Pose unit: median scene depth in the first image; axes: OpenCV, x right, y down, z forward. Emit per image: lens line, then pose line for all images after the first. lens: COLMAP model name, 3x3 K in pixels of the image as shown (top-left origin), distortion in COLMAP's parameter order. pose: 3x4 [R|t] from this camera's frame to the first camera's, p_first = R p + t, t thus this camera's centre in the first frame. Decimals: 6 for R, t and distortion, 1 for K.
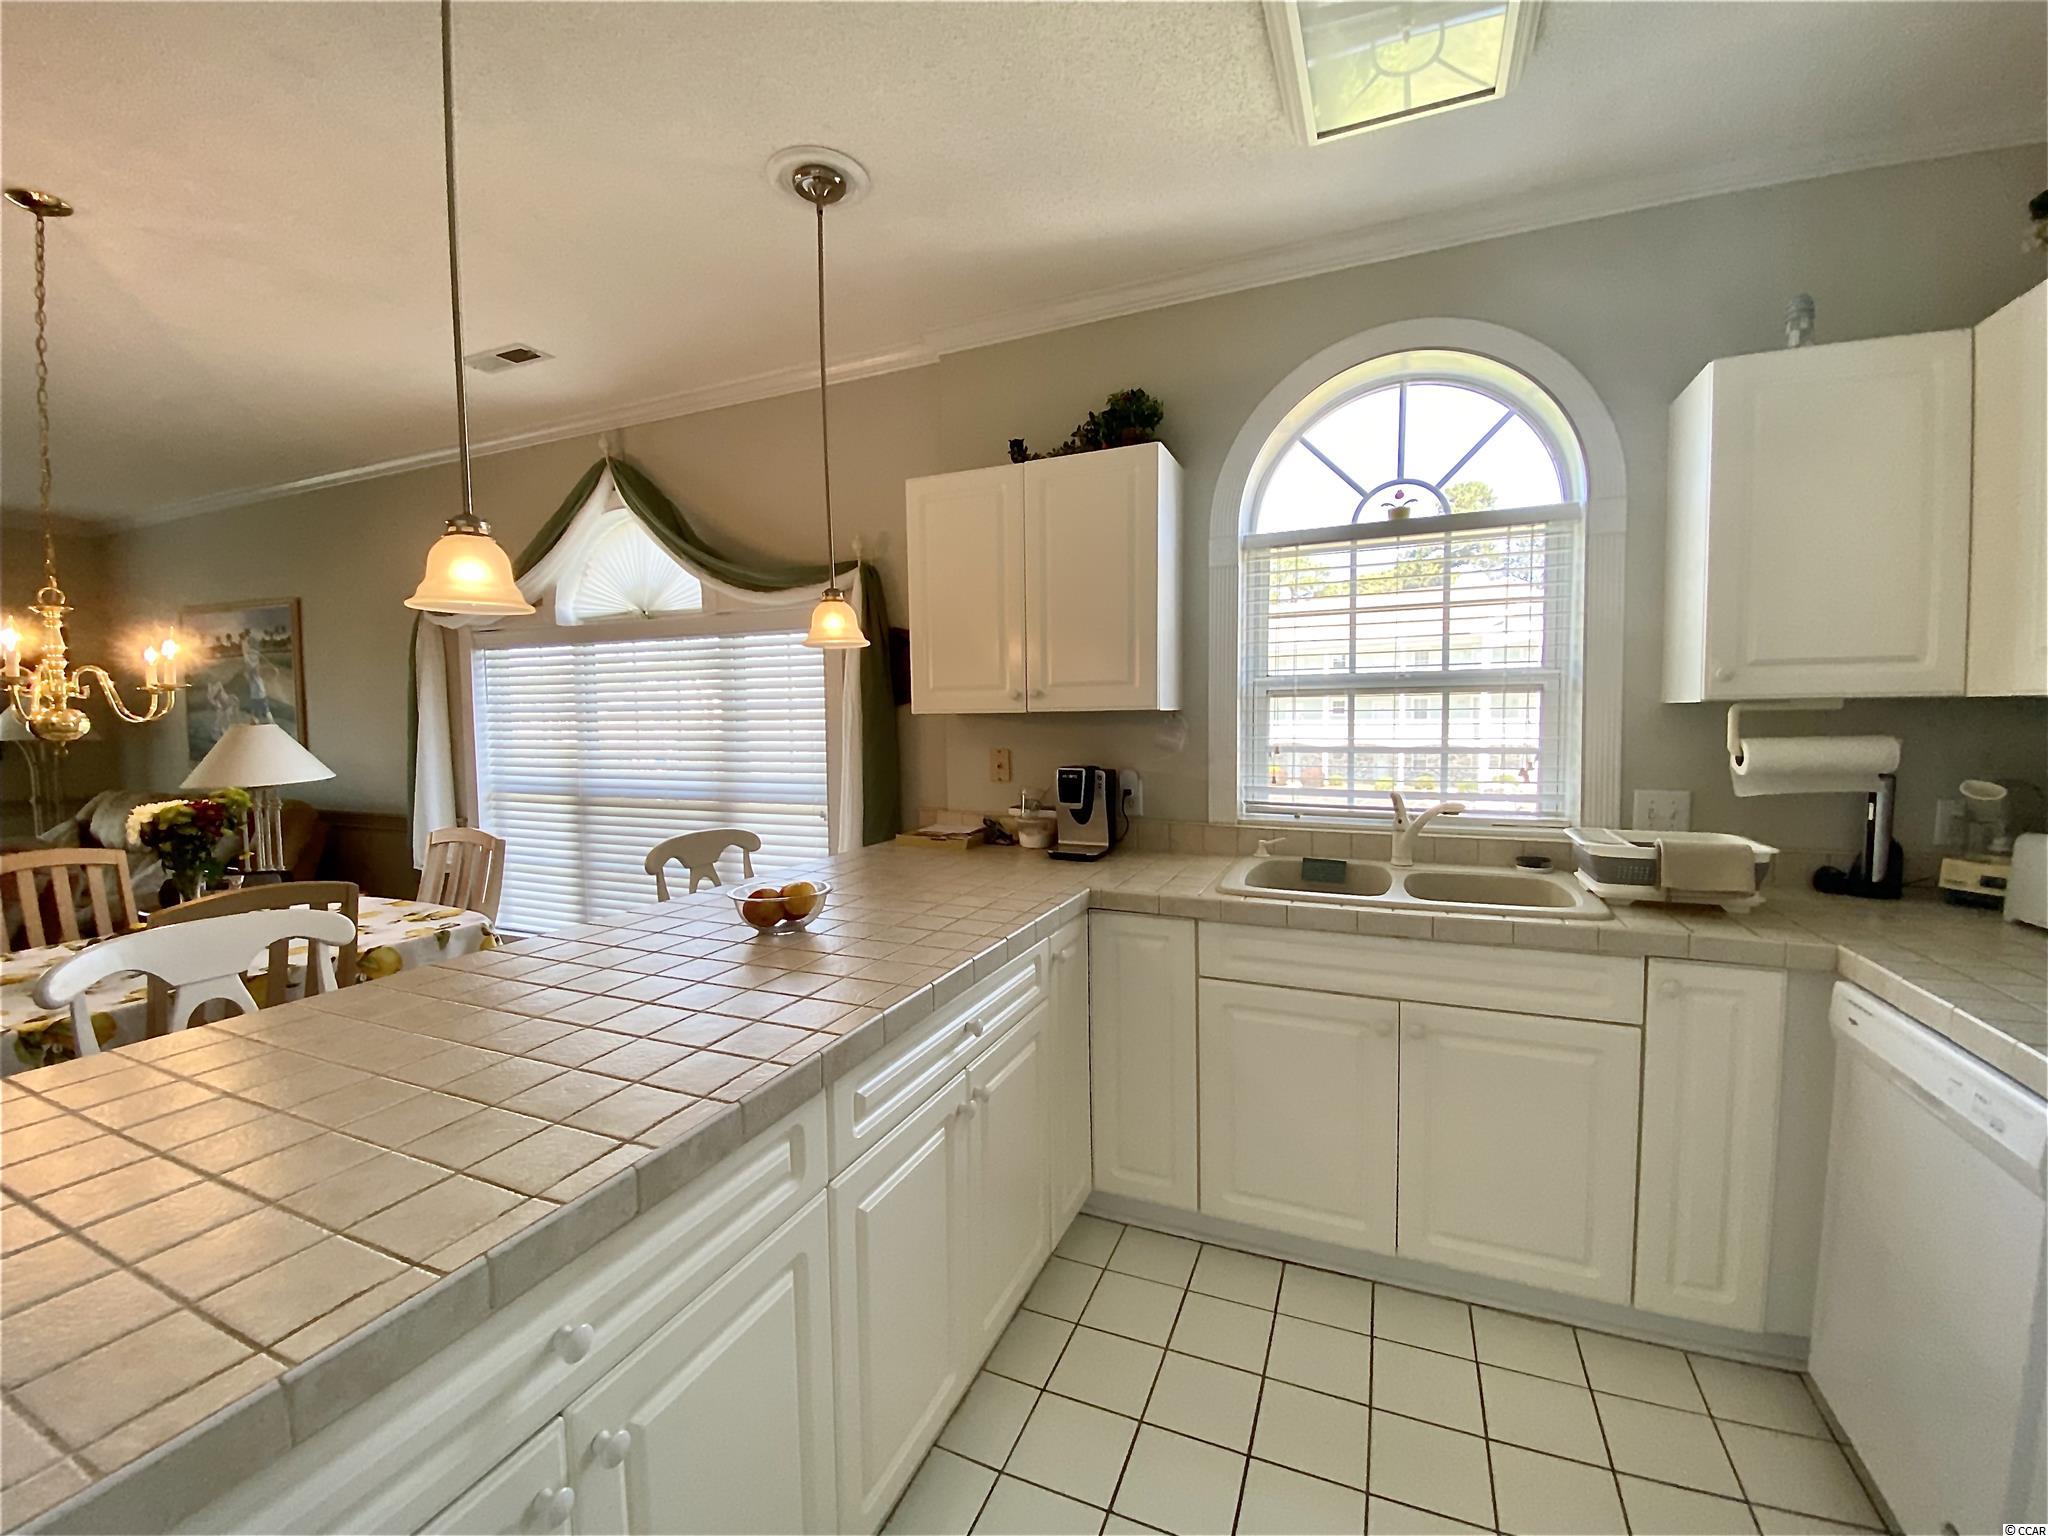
lens RADIAL K [[844.6, 0, 1018.4], [0, 844.6, 759.6], [0, 0, 1]] dist [-0.000941, -0.015213]
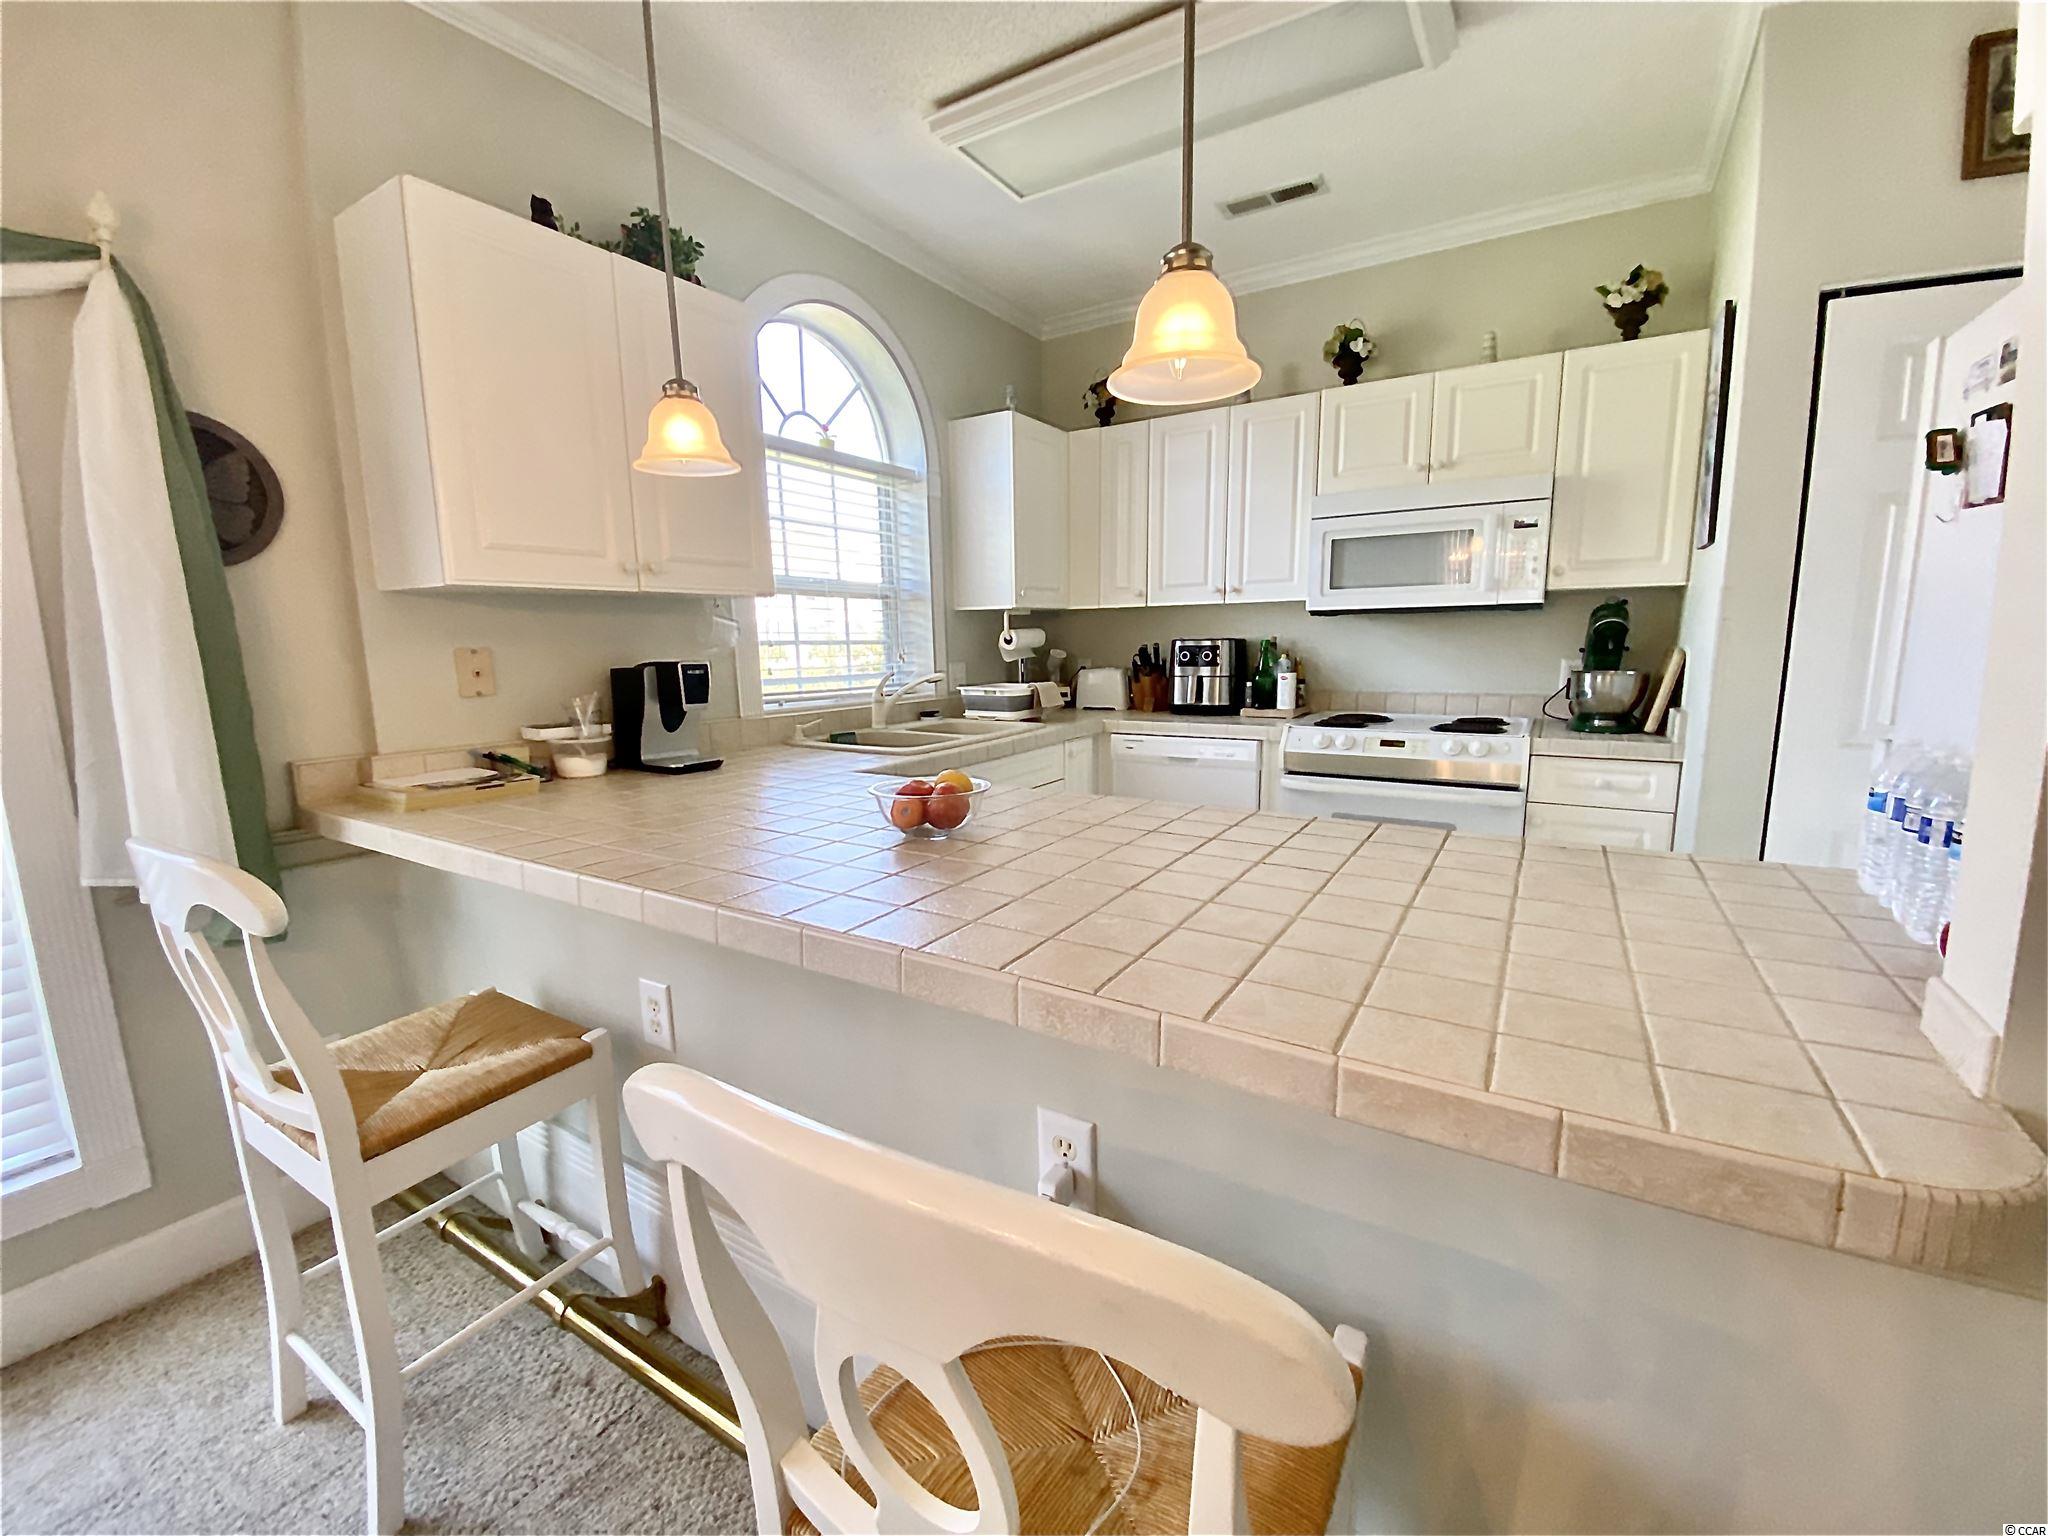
lens RADIAL K [[829.3, 0, 1017.7], [0, 829.3, 765.5], [0, 0, 1]] dist [0.028330, -0.023923]
pose [[0.135475, -0.144302, 0.980216, -0.930314], [0.063277, 0.988577, 0.136788, 0.024288], [-0.988758, 0.043493, 0.143059, 0.710611]]
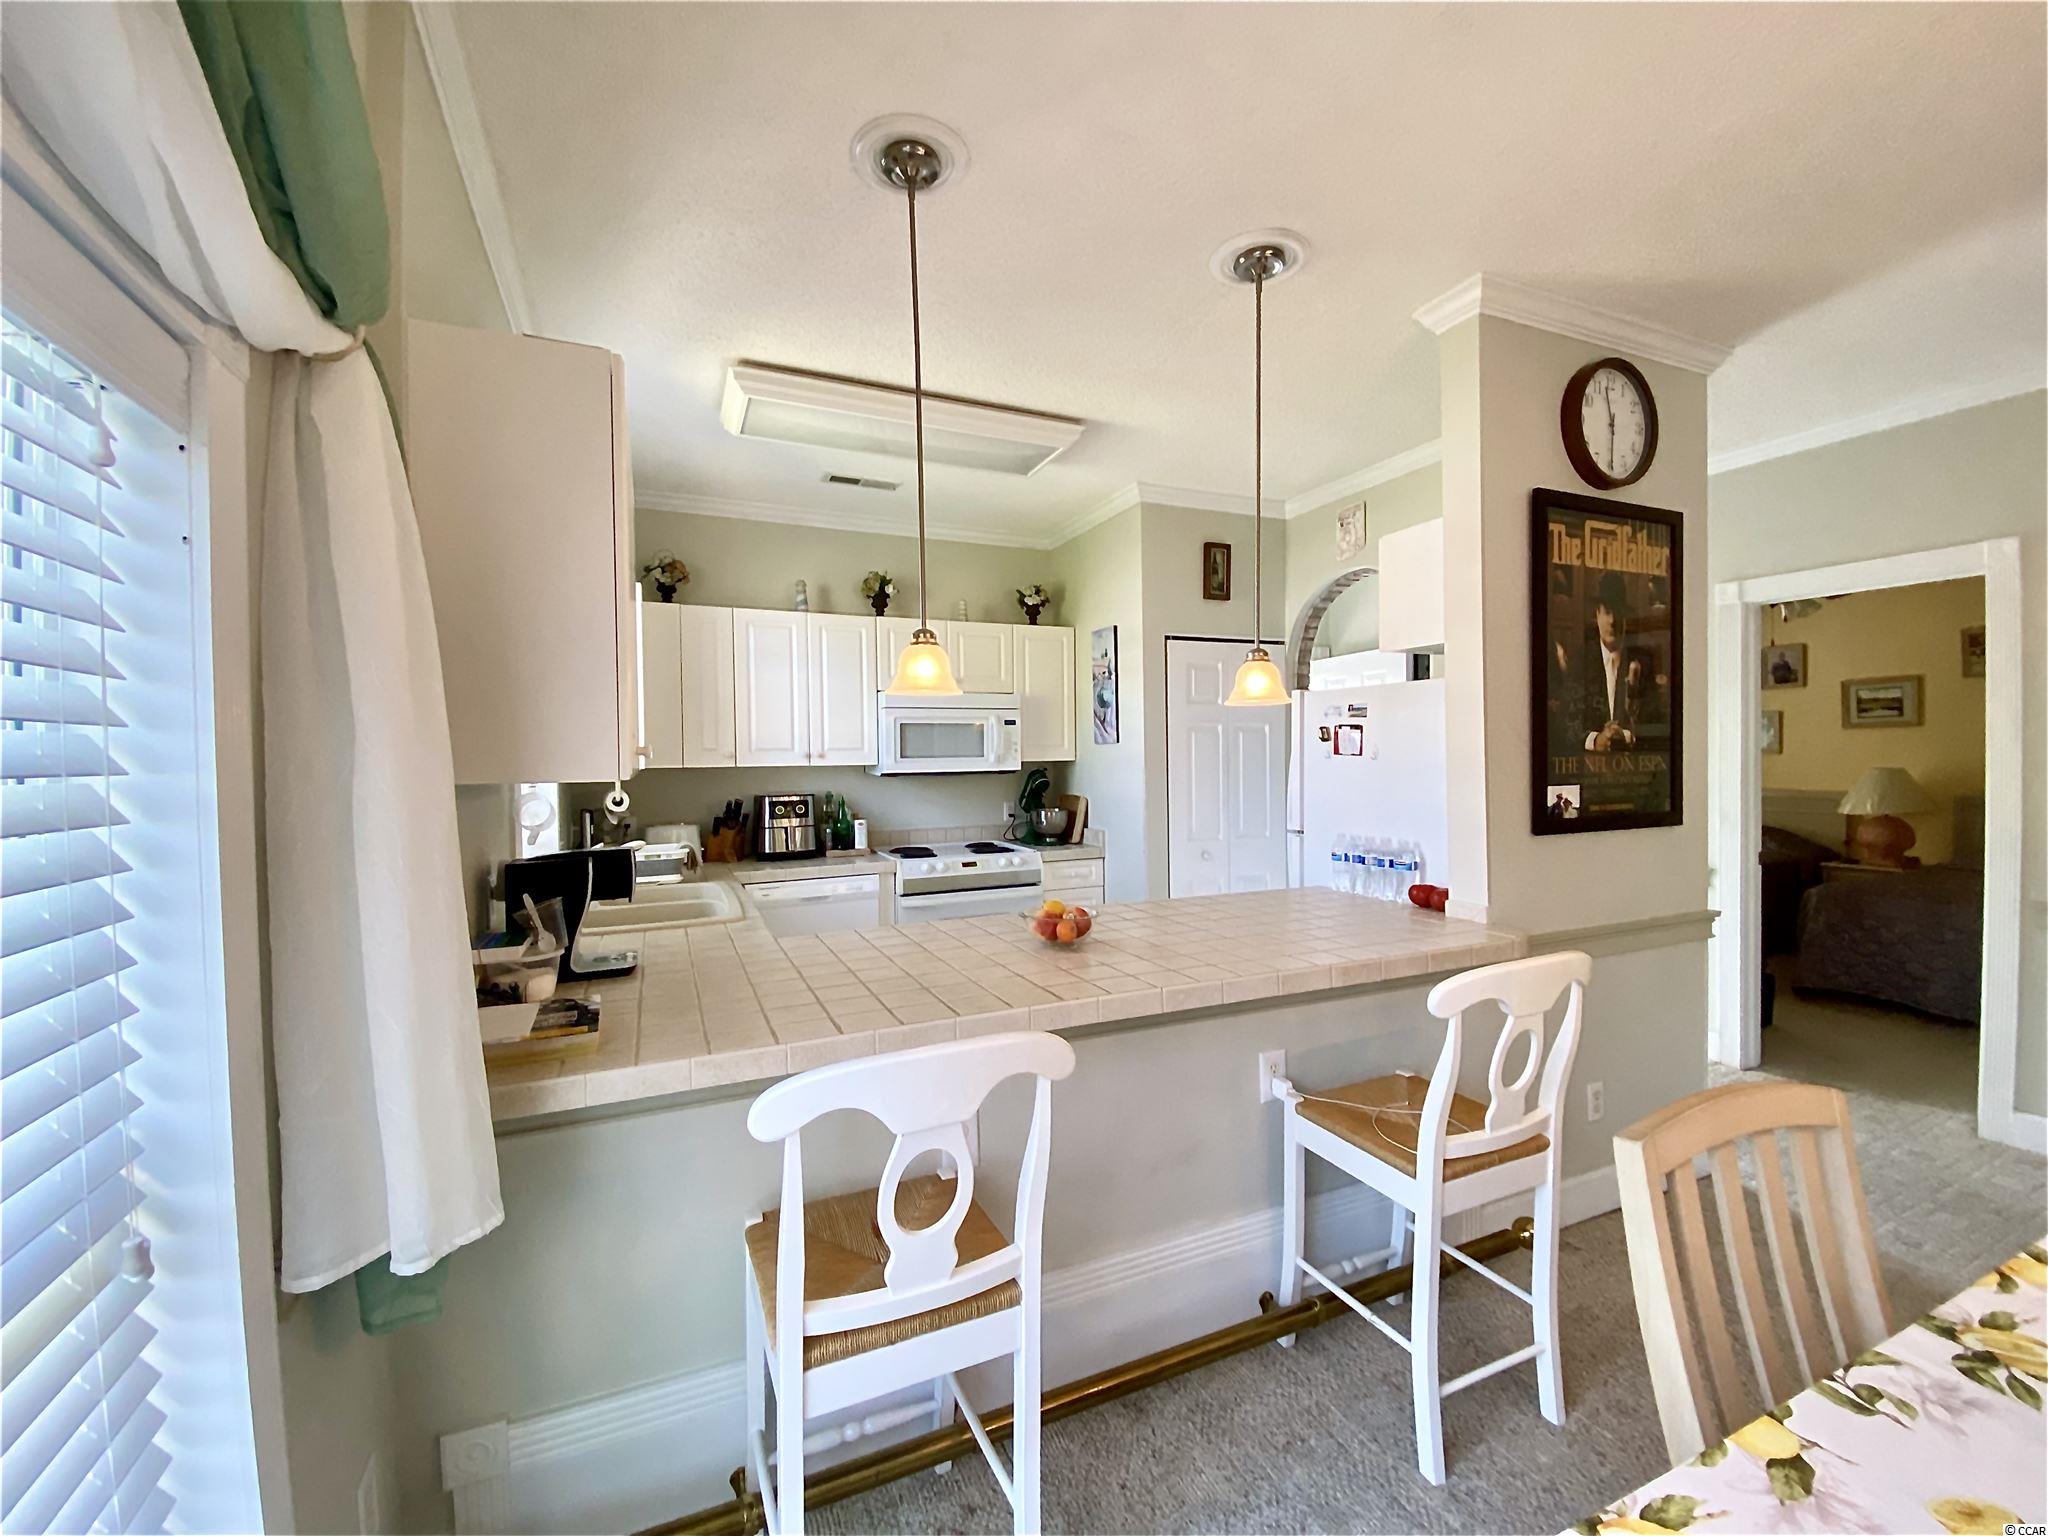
lens RADIAL K [[829.3, 0, 1017.7], [0, 829.3, 765.5], [0, 0, 1]] dist [0.028330, -0.023923]
pose [[-0.741232, 0.016166, 0.671054, -0.924222], [0.056396, 0.997675, 0.038259, -0.094761], [-0.668876, 0.066203, -0.740420, 1.704060]]
